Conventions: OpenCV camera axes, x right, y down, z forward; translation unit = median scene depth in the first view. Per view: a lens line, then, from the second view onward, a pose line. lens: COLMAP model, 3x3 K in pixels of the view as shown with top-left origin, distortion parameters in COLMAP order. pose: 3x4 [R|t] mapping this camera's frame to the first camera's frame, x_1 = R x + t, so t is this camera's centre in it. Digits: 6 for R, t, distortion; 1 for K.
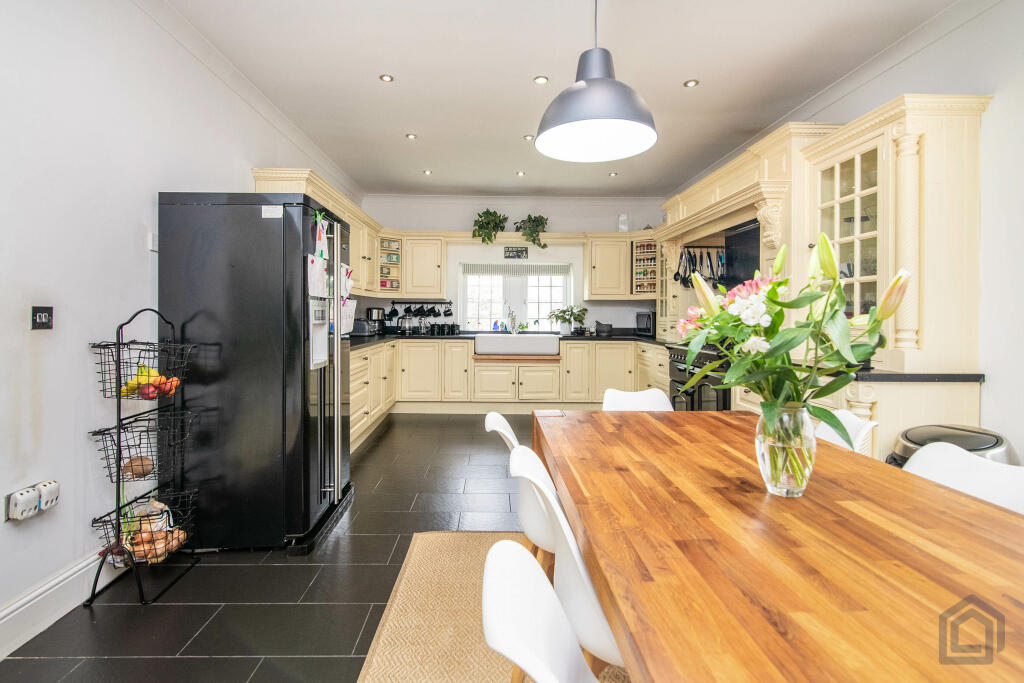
lens RADIAL K [[484.0, 0, 510.9], [0, 484.0, 299.7], [0, 0, 1]] dist [-0.016466, 0.000115]
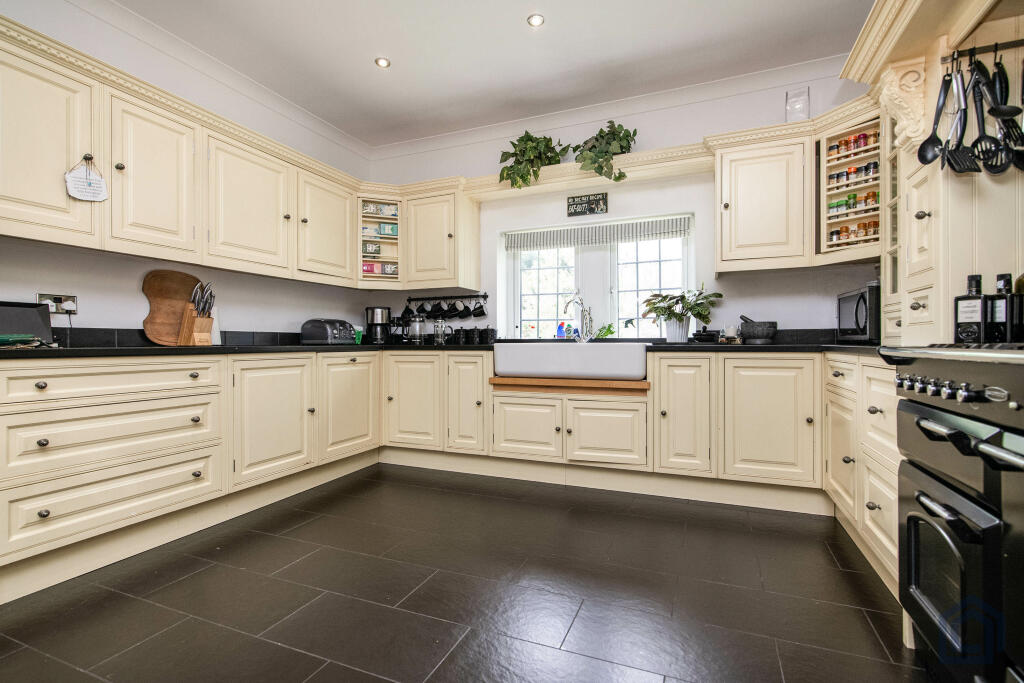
lens RADIAL K [[470.5, 0, 512.0], [0, 470.5, 341.5], [0, 0, 1]] dist [0.000861, 0.000038]
pose [[0.904657, -0.015399, -0.425861, 0.176352], [0.027922, 0.999341, 0.023178, 0.054832], [0.425224, -0.032859, 0.904492, 0.465229]]
